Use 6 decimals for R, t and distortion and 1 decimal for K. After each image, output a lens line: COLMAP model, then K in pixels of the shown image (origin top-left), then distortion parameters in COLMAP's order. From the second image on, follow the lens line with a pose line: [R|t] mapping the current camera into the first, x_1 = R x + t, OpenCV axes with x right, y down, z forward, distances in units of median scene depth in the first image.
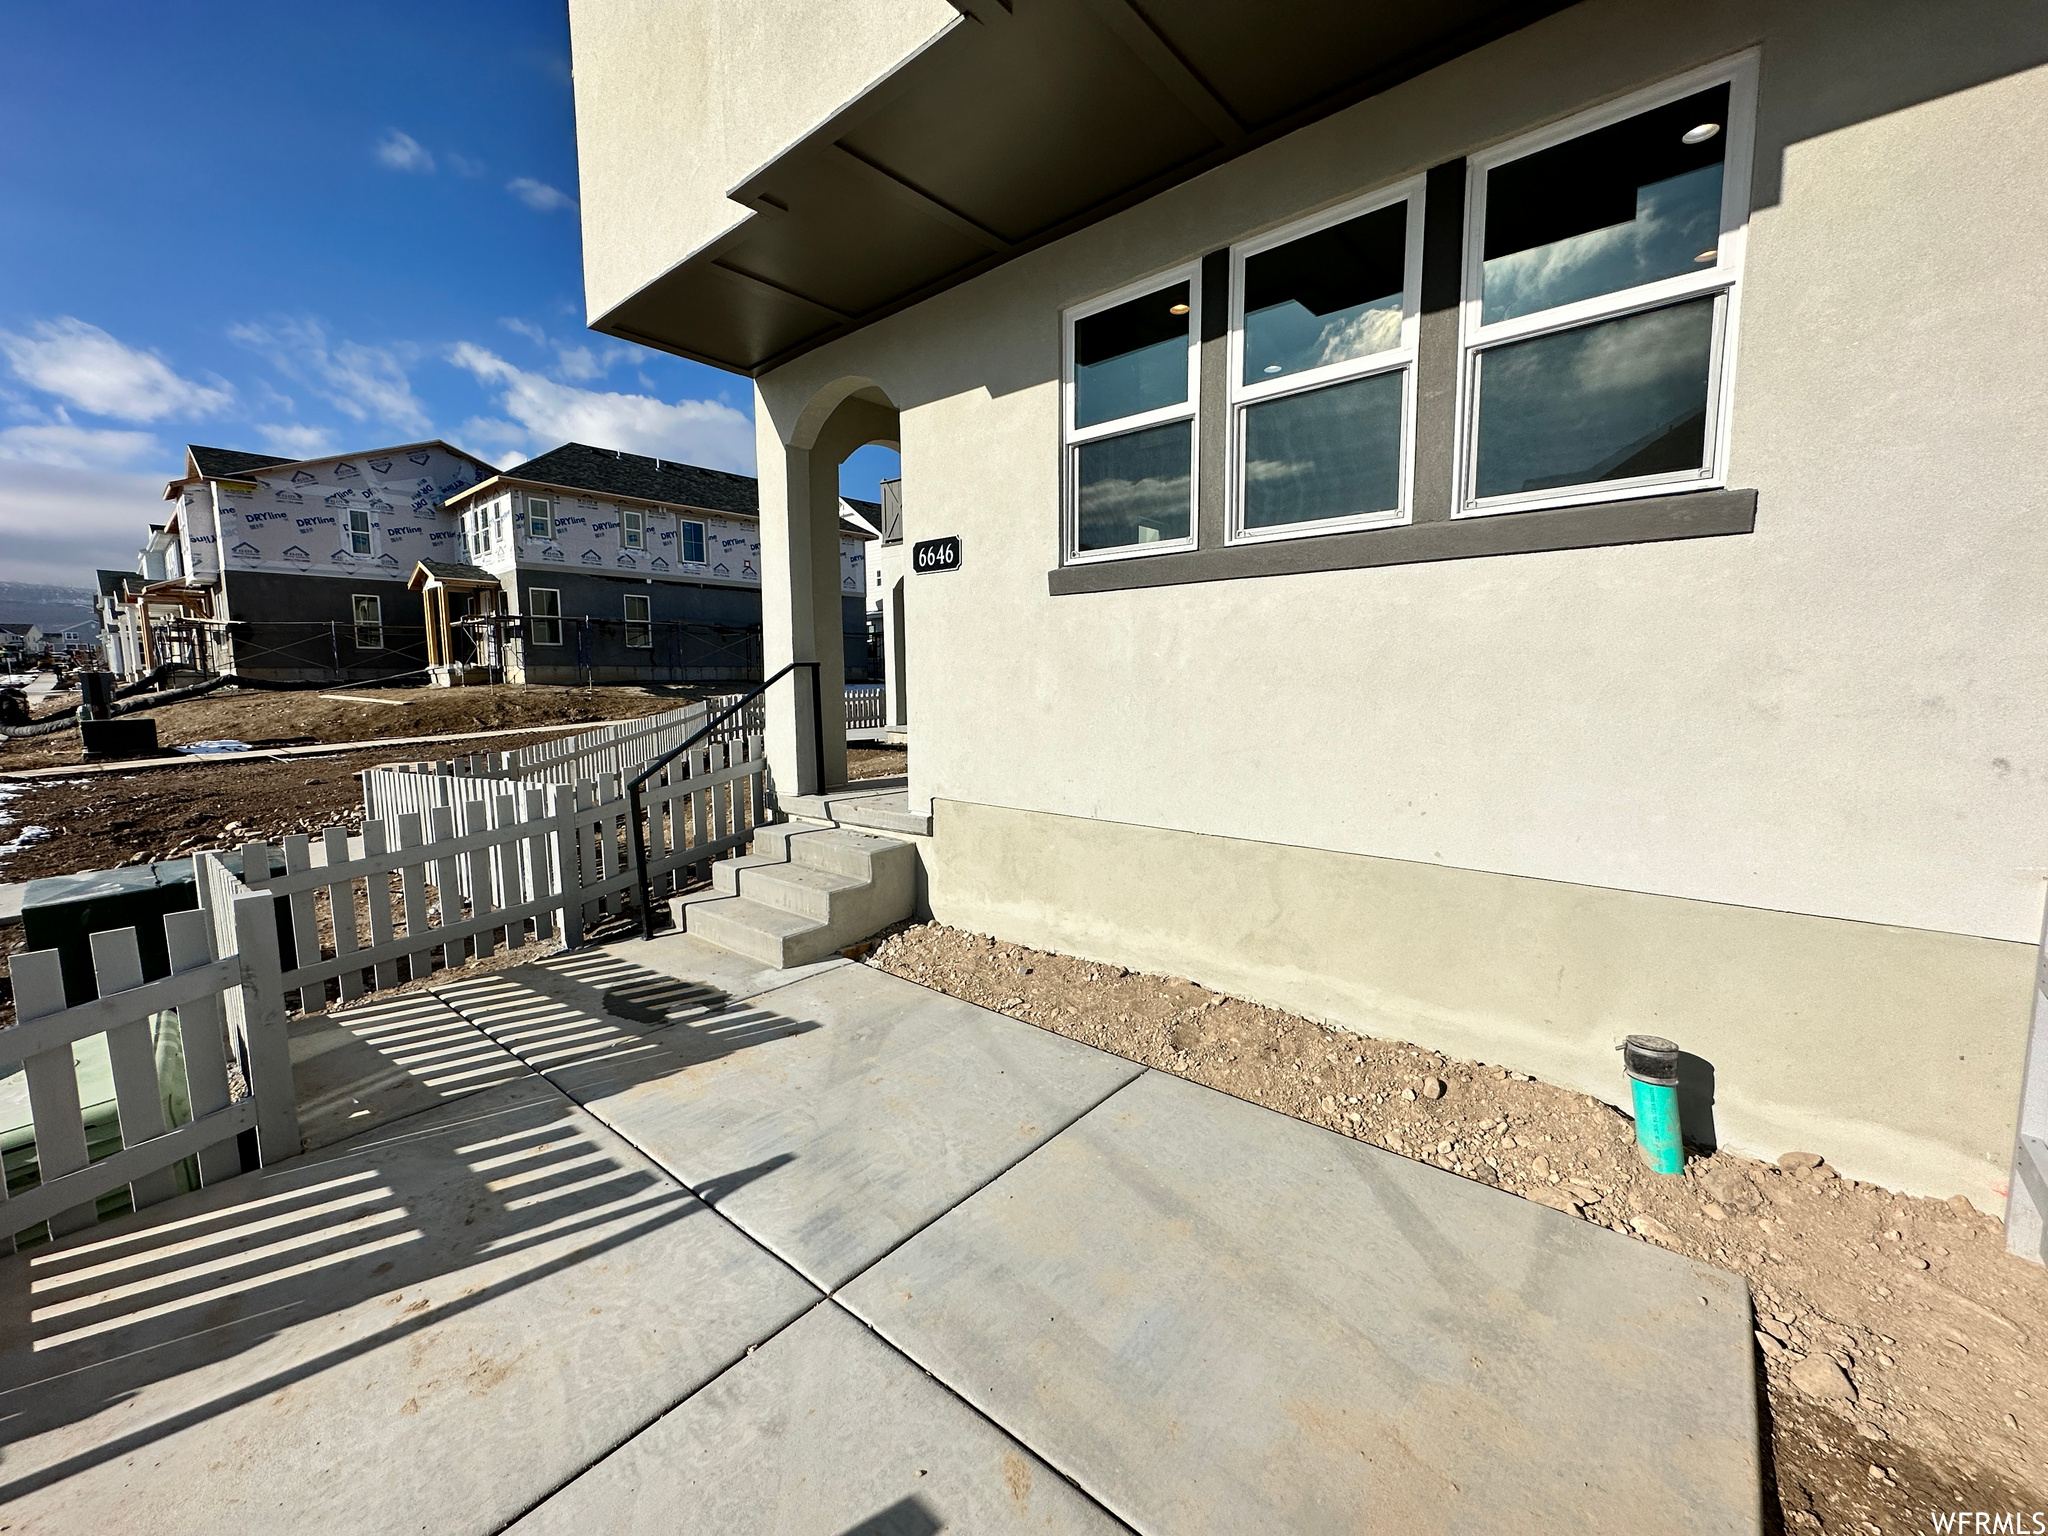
lens RADIAL K [[815.5, 0, 1019.2], [0, 815.5, 767.1], [0, 0, 1]] dist [0.000564, -0.000018]
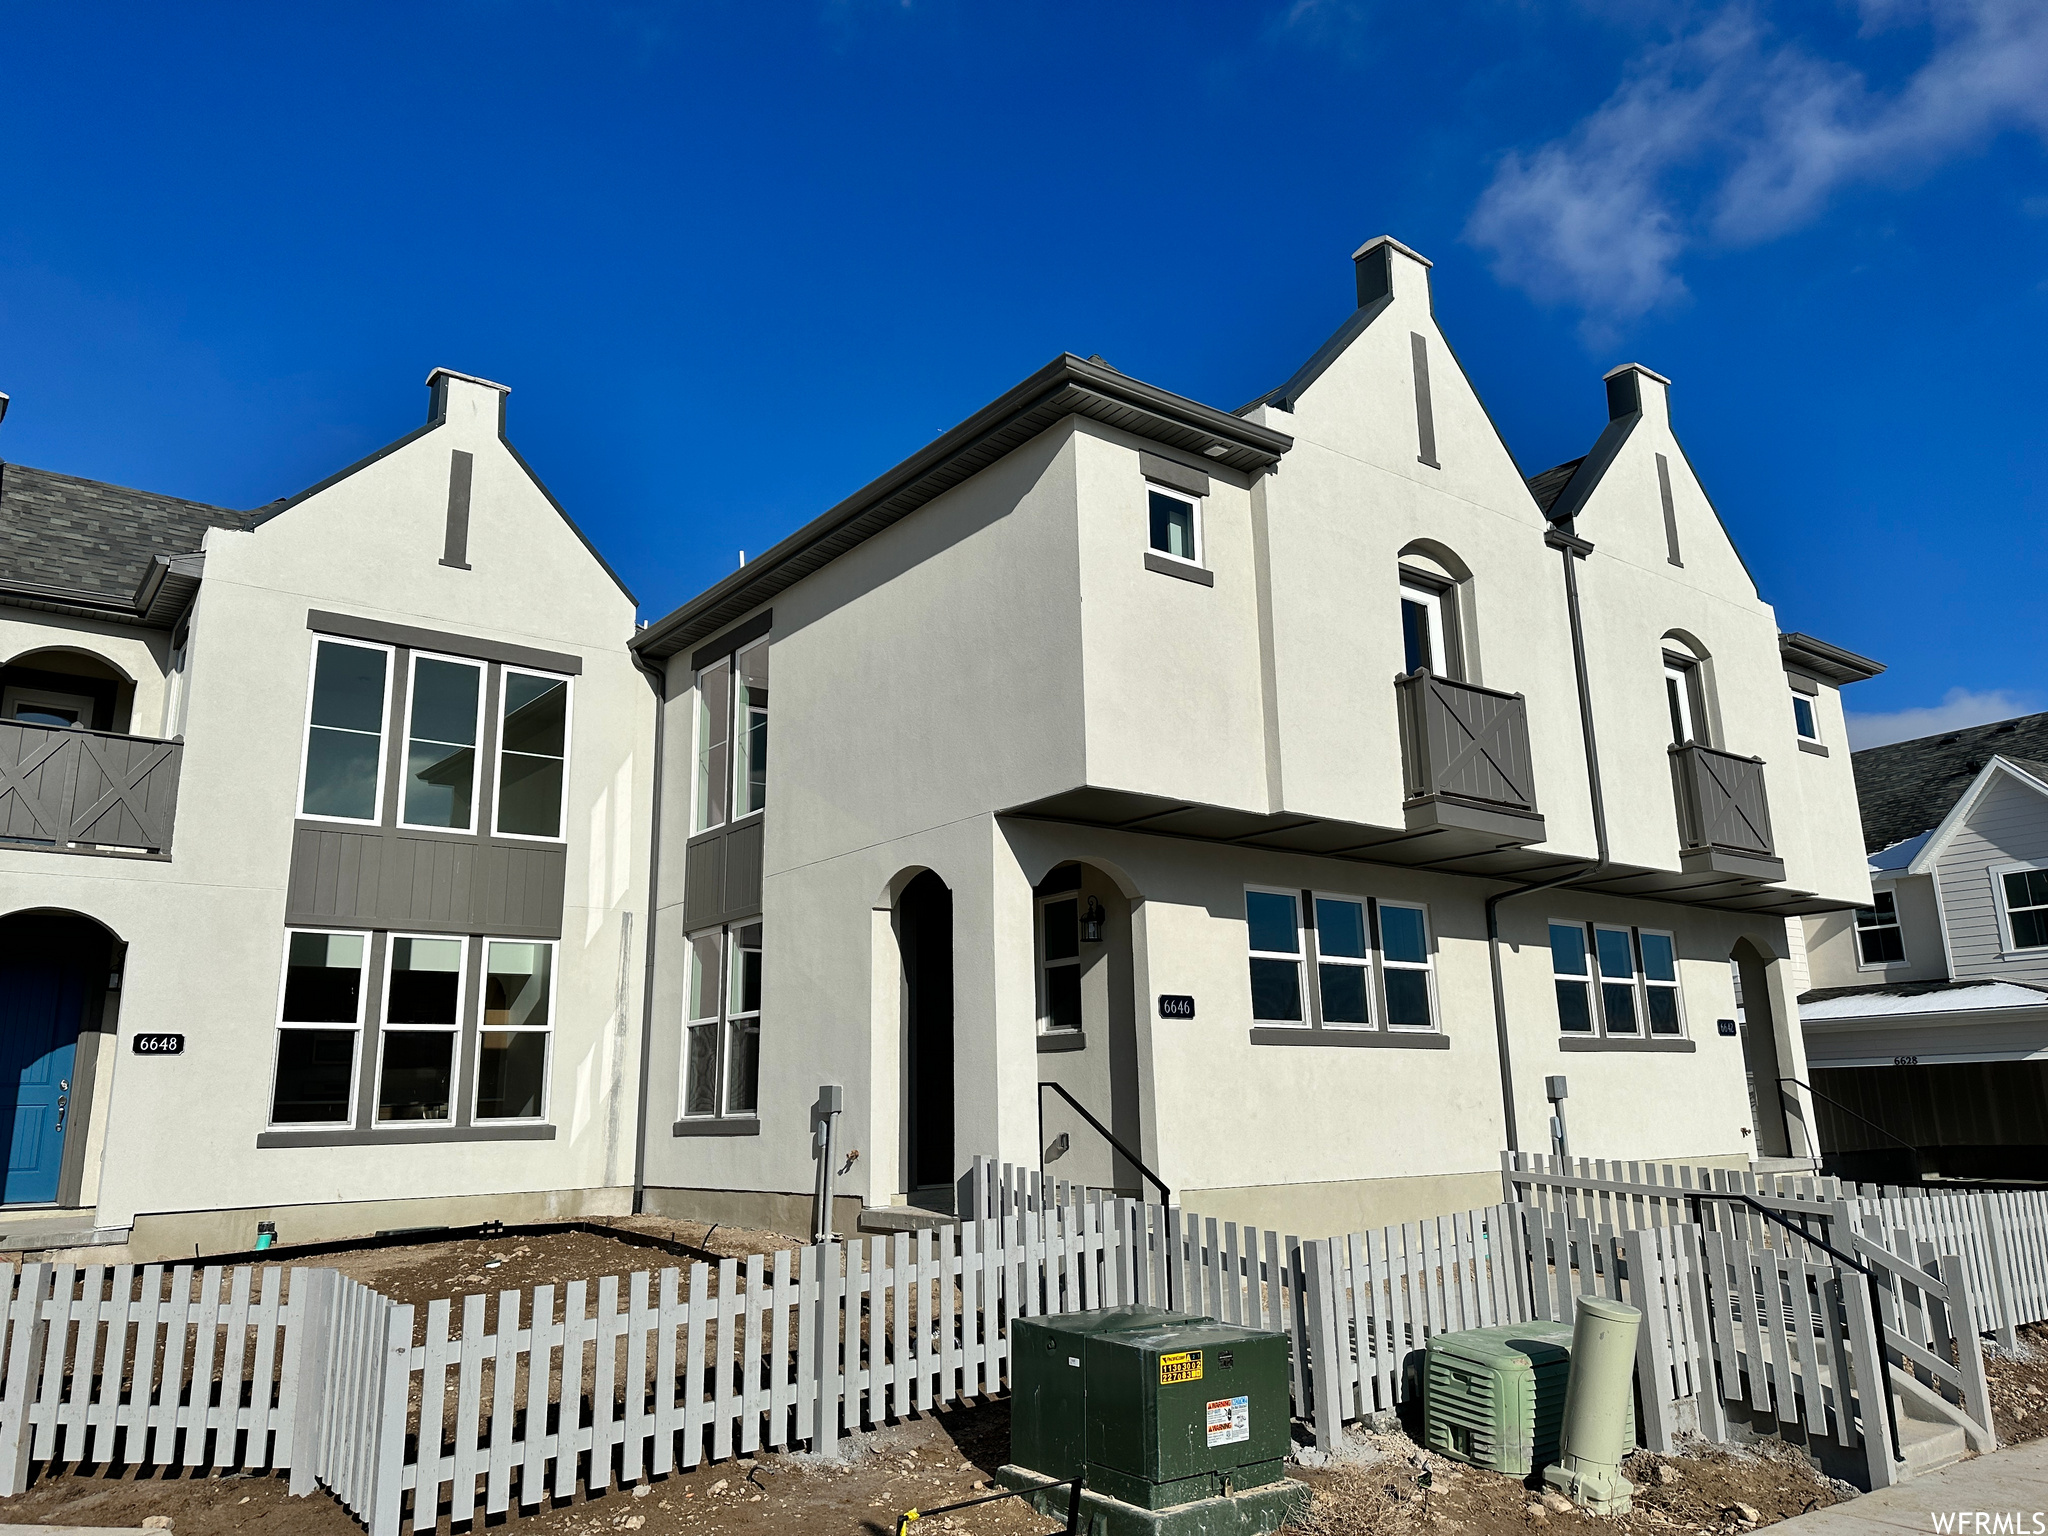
lens RADIAL K [[1432.5, 0, 1024.0], [0, 1432.5, 768.0], [0, 0, 1]] dist [0.114757, -0.155625]
pose [[0.193532, 0.232425, 0.953165, -3.049721], [0.129309, 0.957015, -0.259618, -0.049064], [-0.972535, 0.173498, 0.155158, 0.922182]]
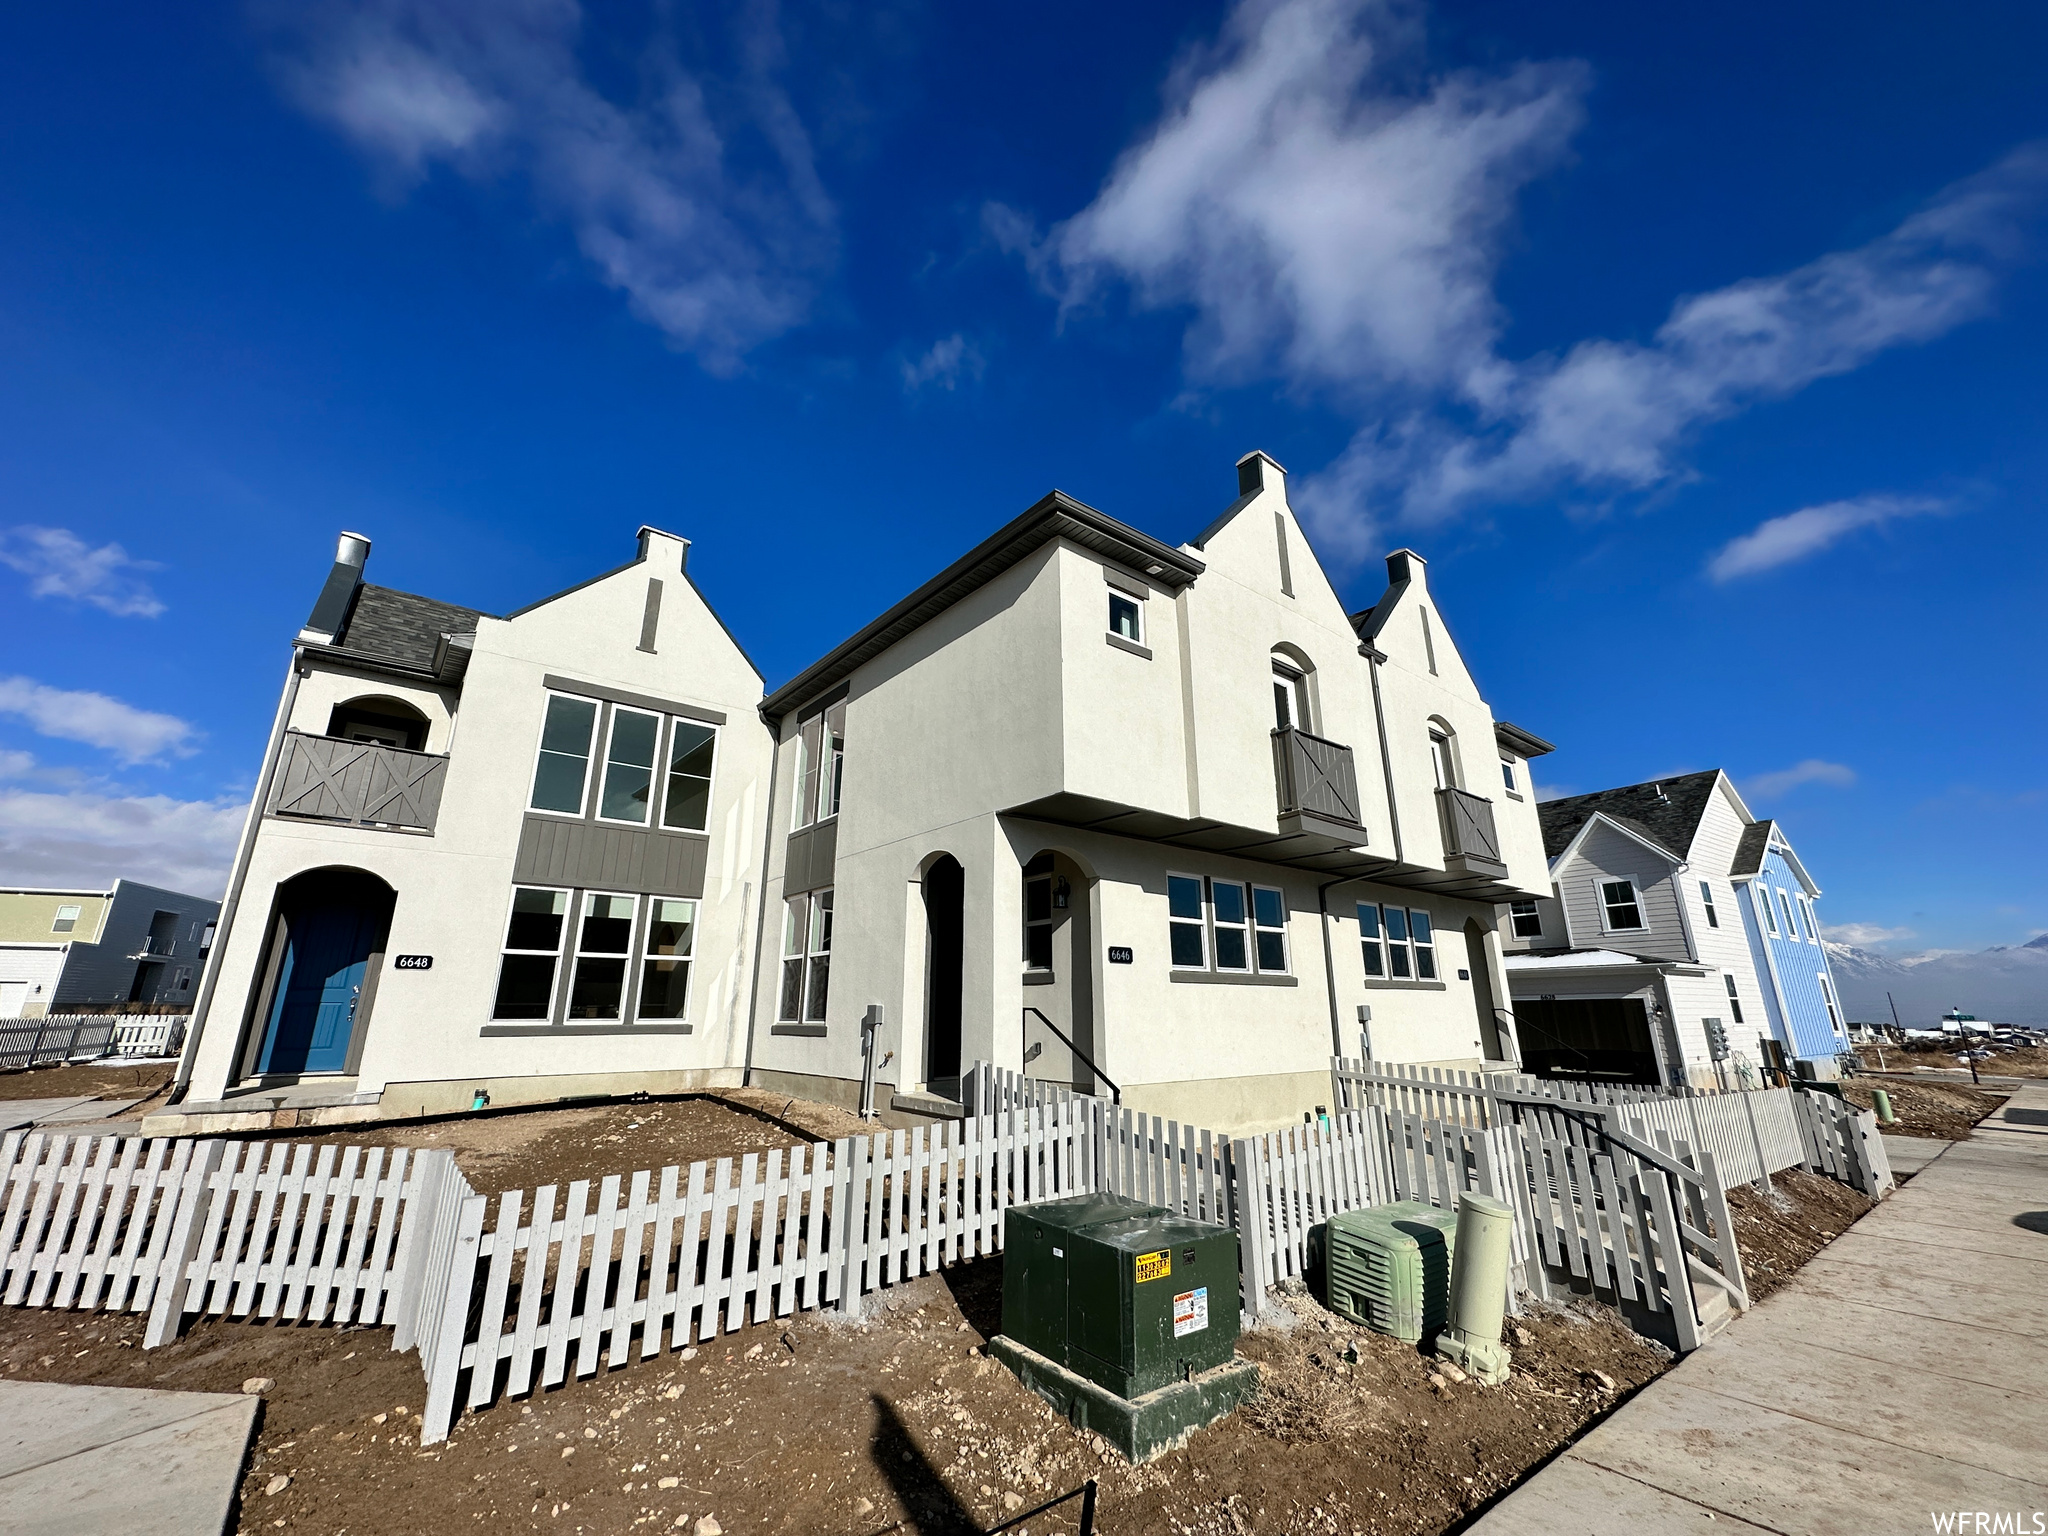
lens RADIAL K [[815.5, 0, 1019.2], [0, 815.5, 767.1], [0, 0, 1]] dist [0.000564, -0.000018]
pose [[0.173065, 0.295693, 0.939476, -2.515653], [0.109369, 0.942200, -0.316698, -0.099777], [-0.978819, 0.157559, 0.130722, 1.050348]]
